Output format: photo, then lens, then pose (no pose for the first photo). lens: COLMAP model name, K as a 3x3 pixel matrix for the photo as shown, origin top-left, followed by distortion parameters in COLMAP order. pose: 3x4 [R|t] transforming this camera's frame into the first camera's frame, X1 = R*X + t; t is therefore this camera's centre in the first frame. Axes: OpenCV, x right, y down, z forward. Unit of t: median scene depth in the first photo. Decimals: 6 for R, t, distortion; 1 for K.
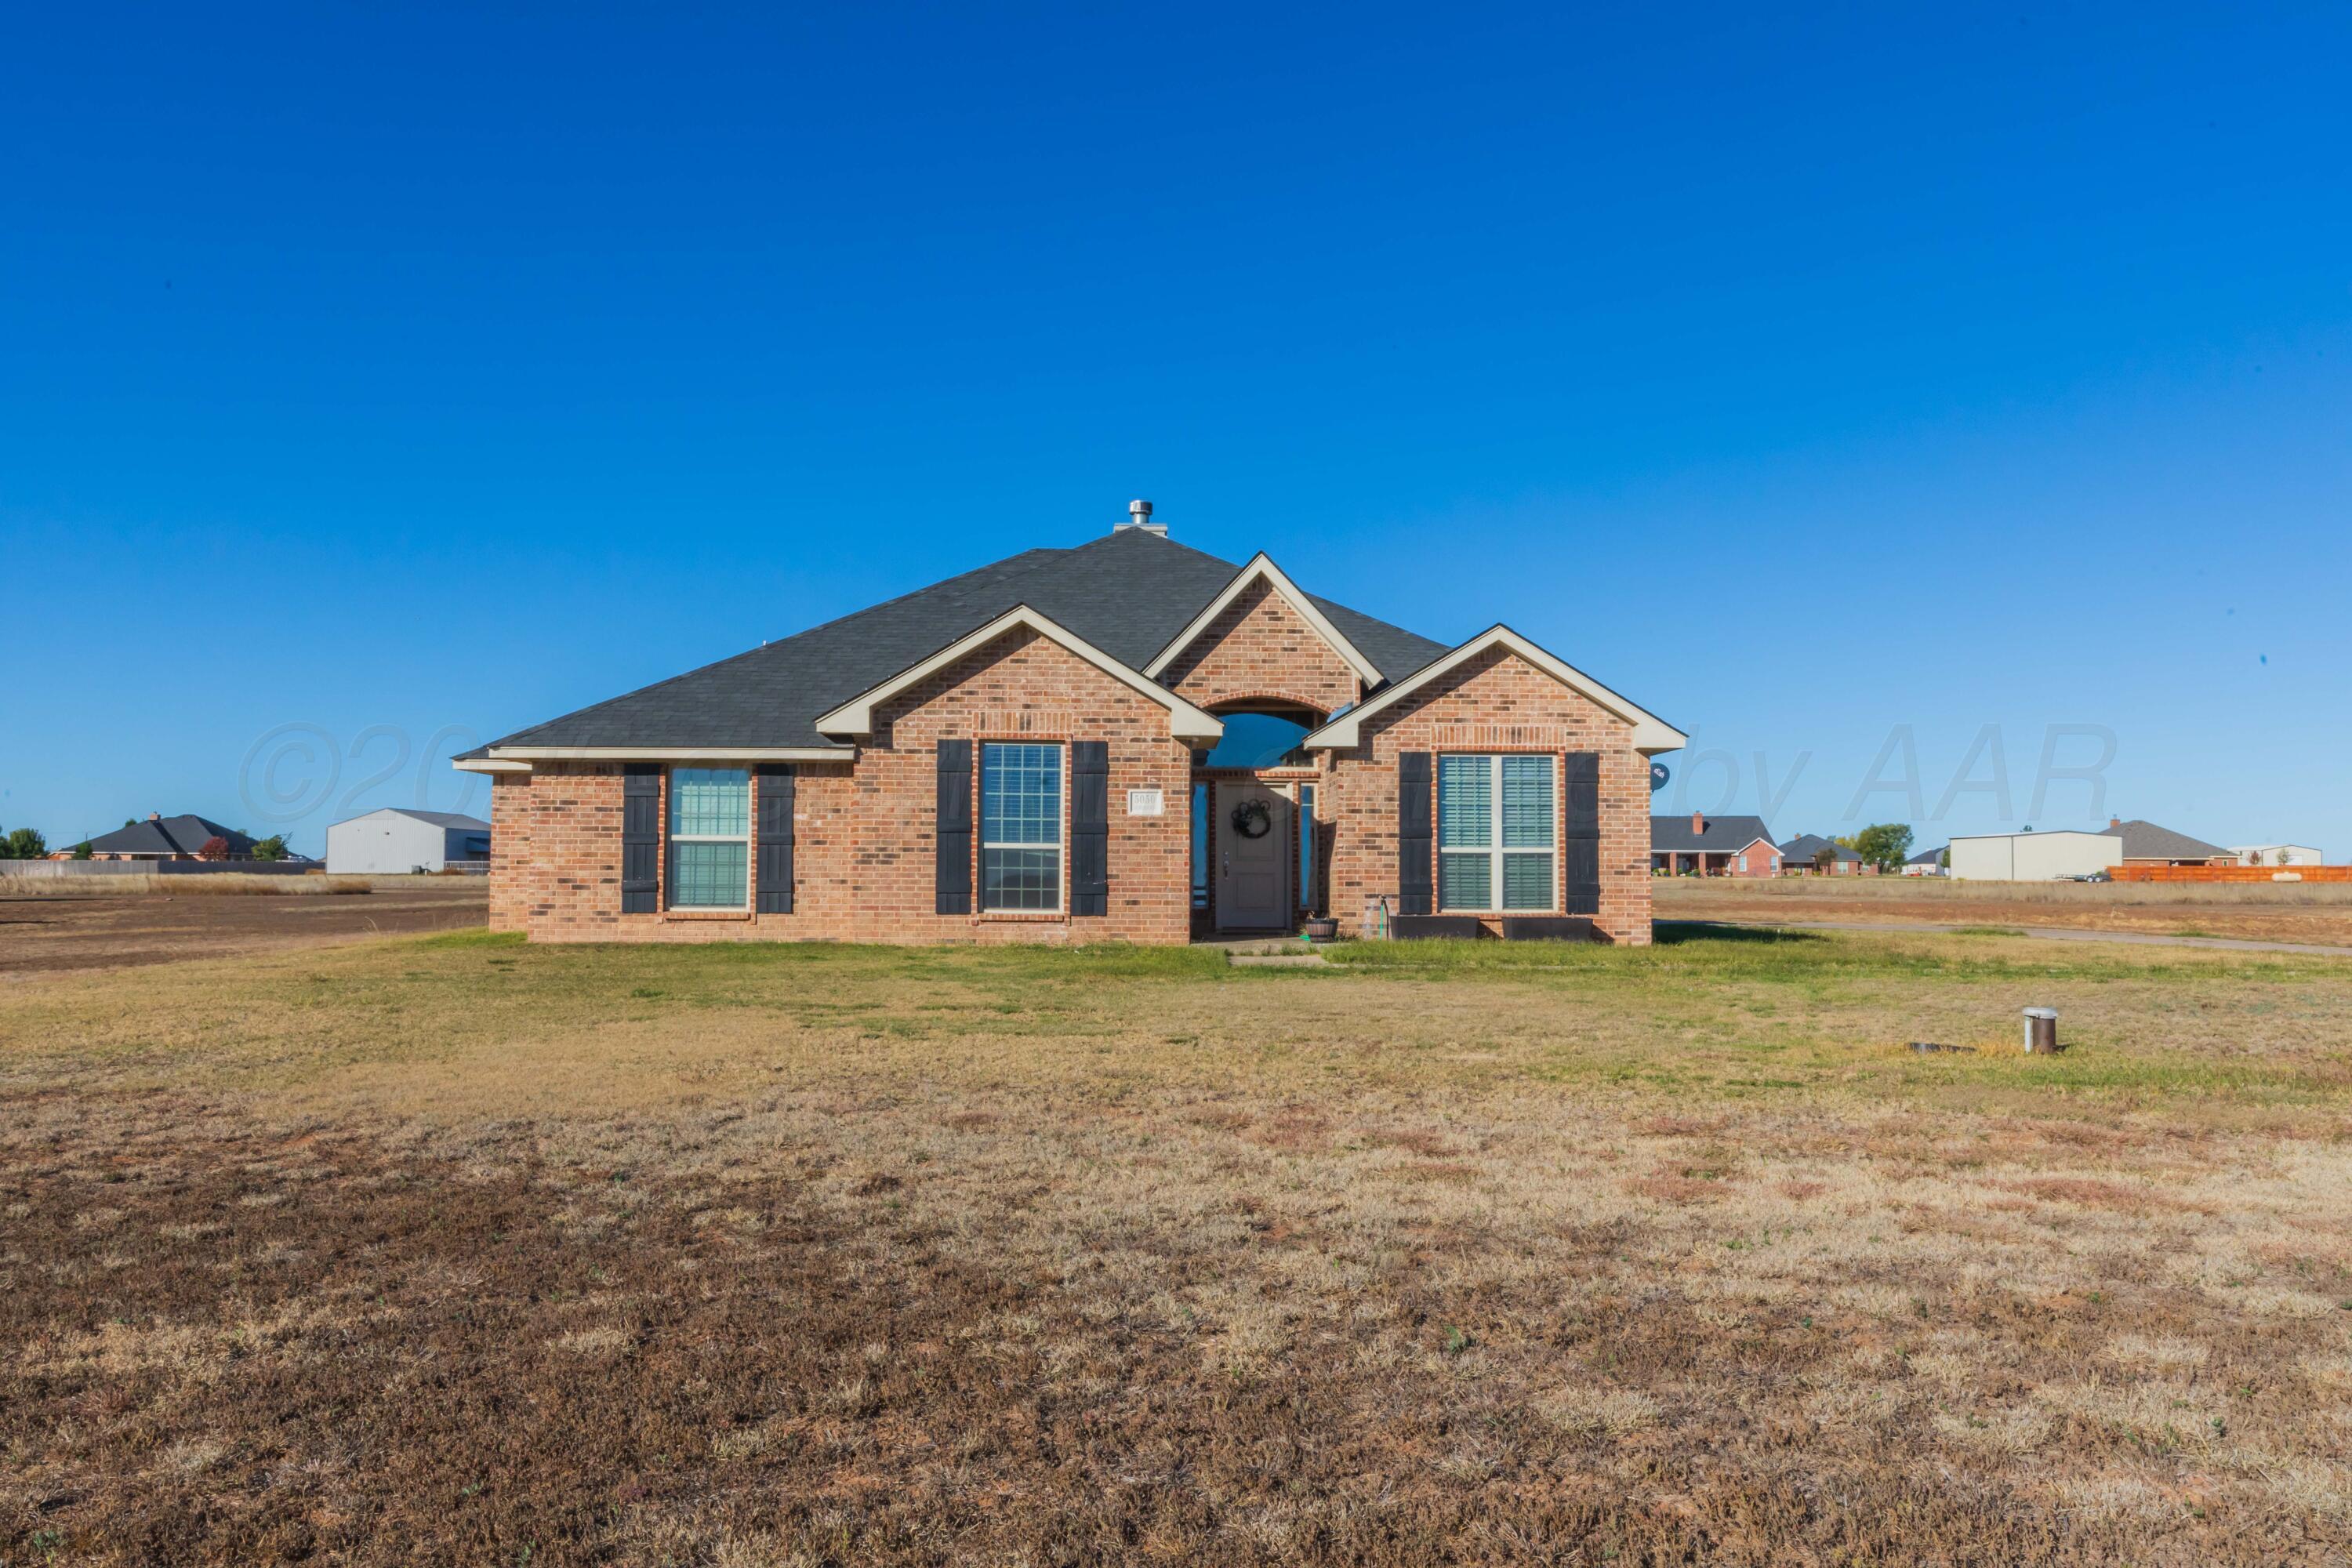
lens RADIAL K [[1778.8, 0, 1176.0], [0, 1778.8, 784.0], [0, 0, 1]] dist [-0.005506, -0.000170]
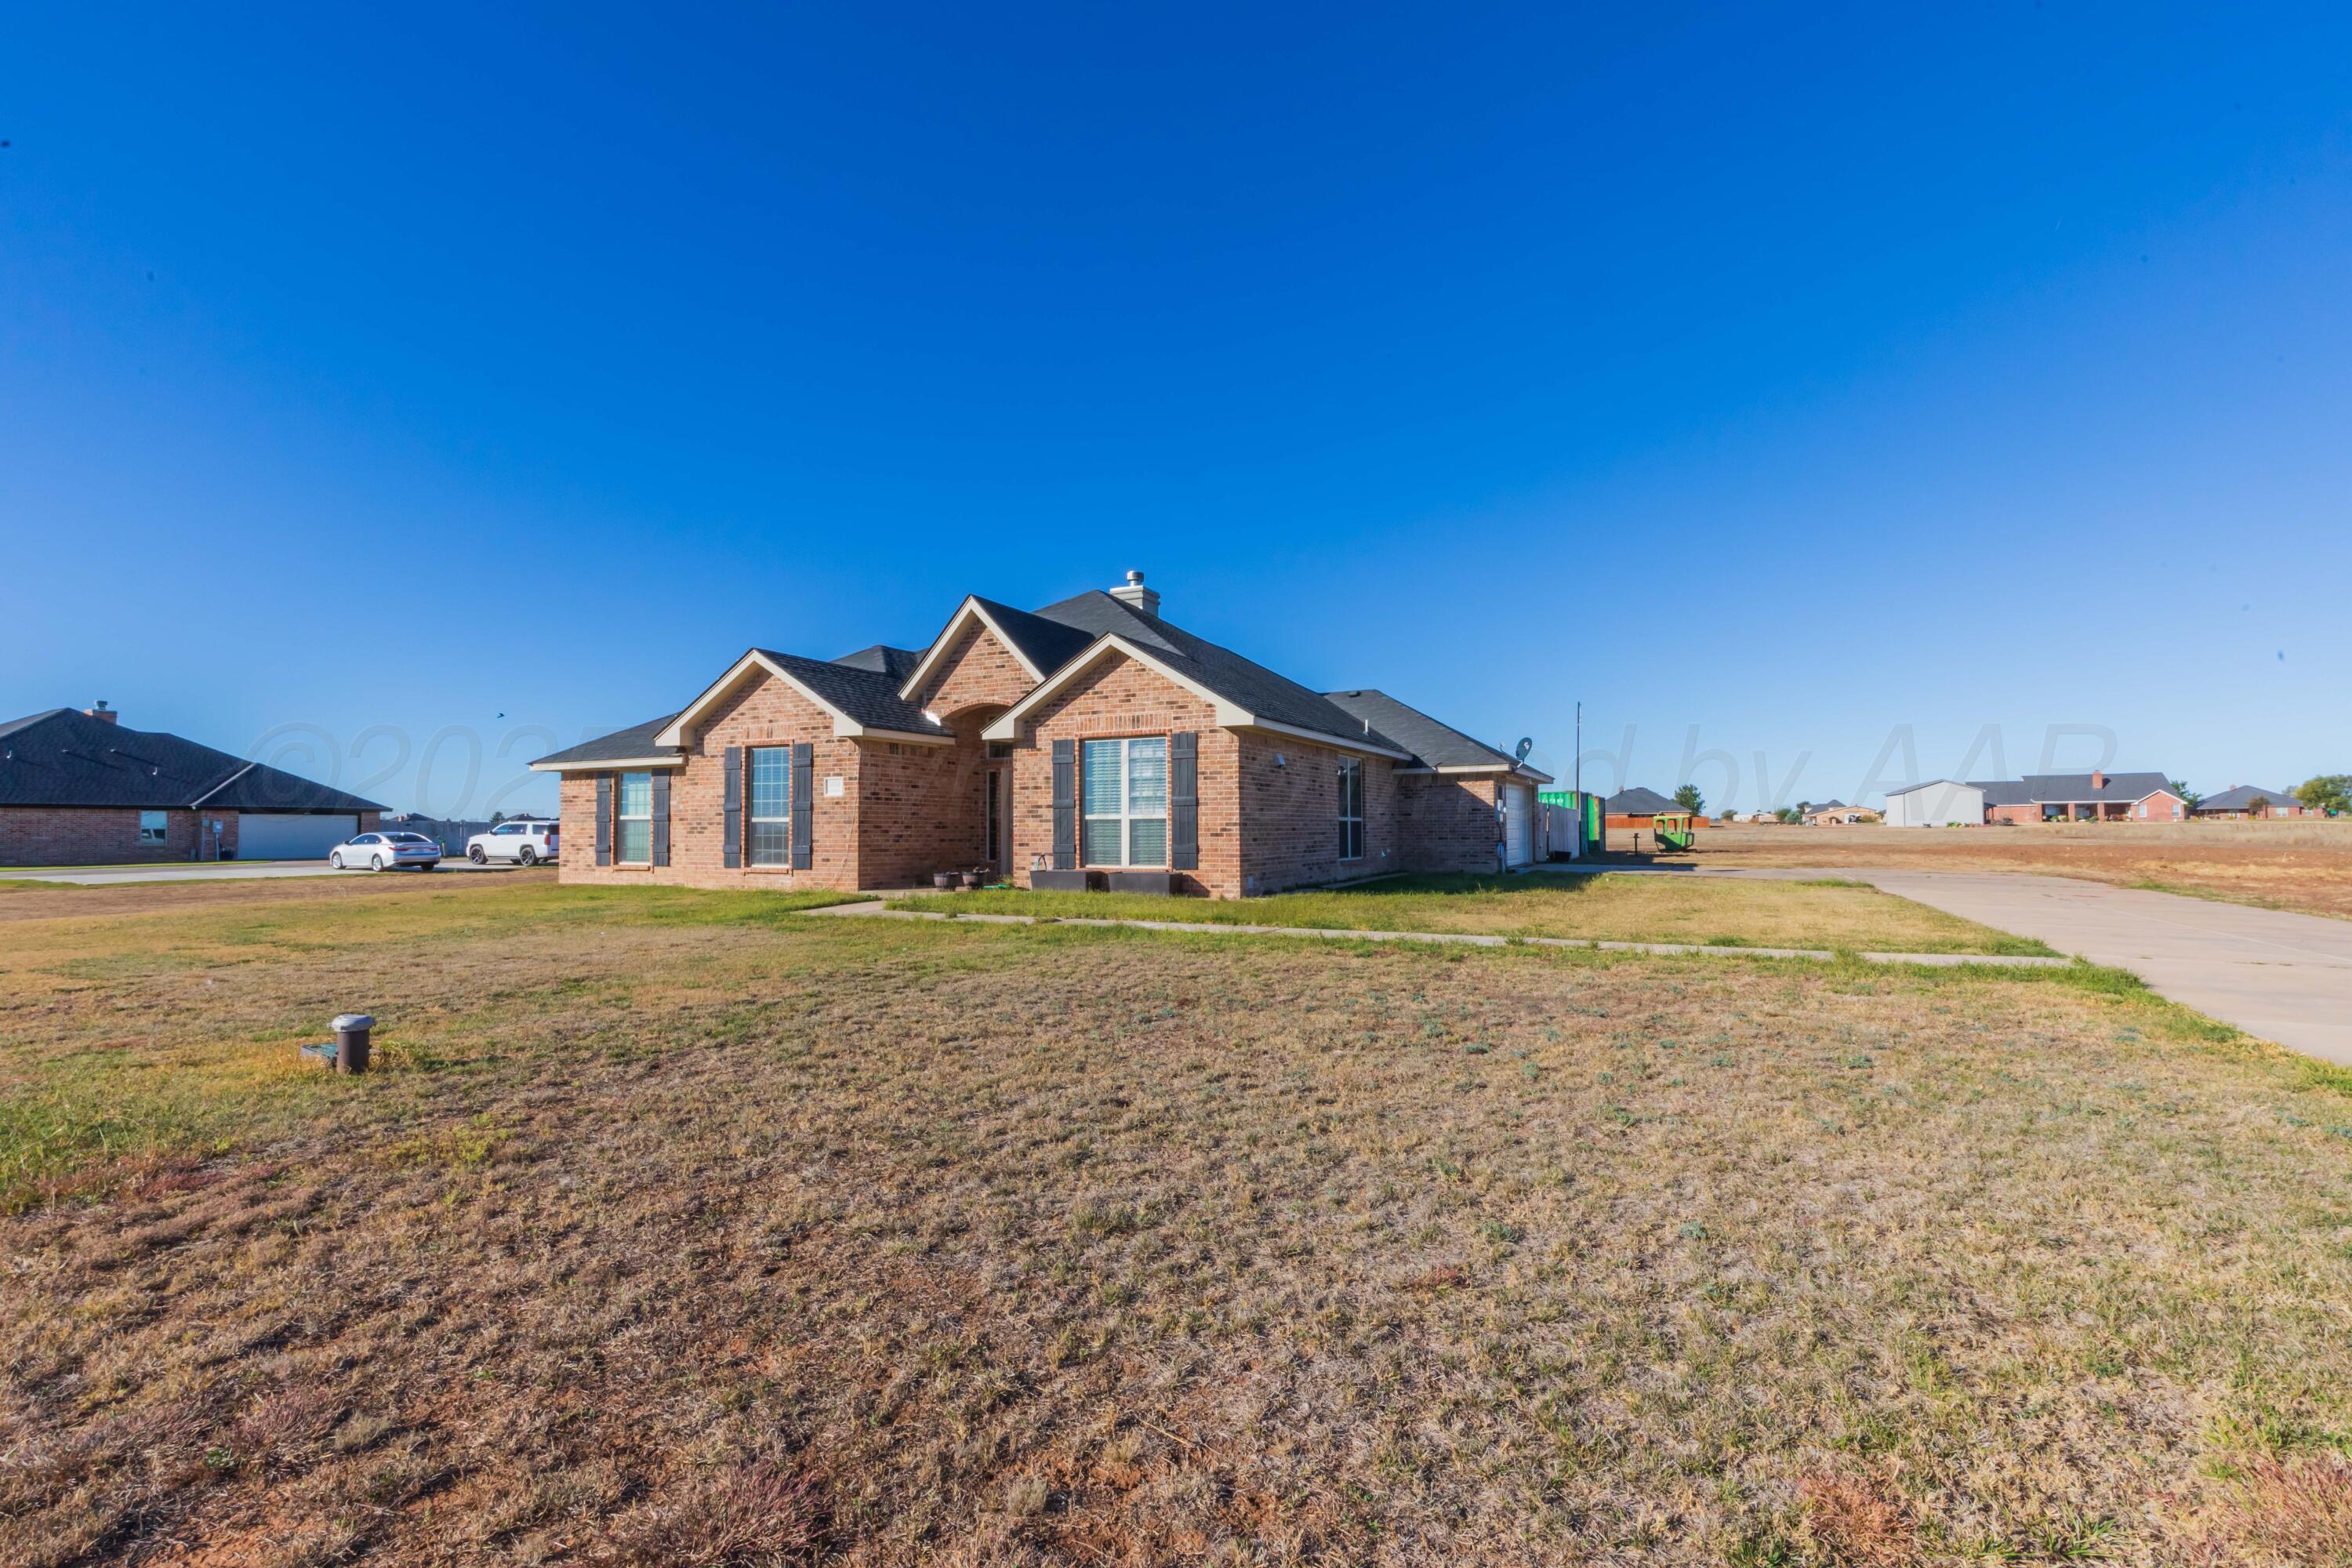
lens RADIAL K [[1033.5, 0, 1196.0], [0, 1033.5, 780.6], [0, 0, 1]] dist [0.009576, 0.000091]
pose [[0.889991, -0.030740, -0.454941, 0.550748], [0.033904, 0.999424, -0.001204, 0.014874], [0.454716, -0.014353, 0.890521, 0.391761]]
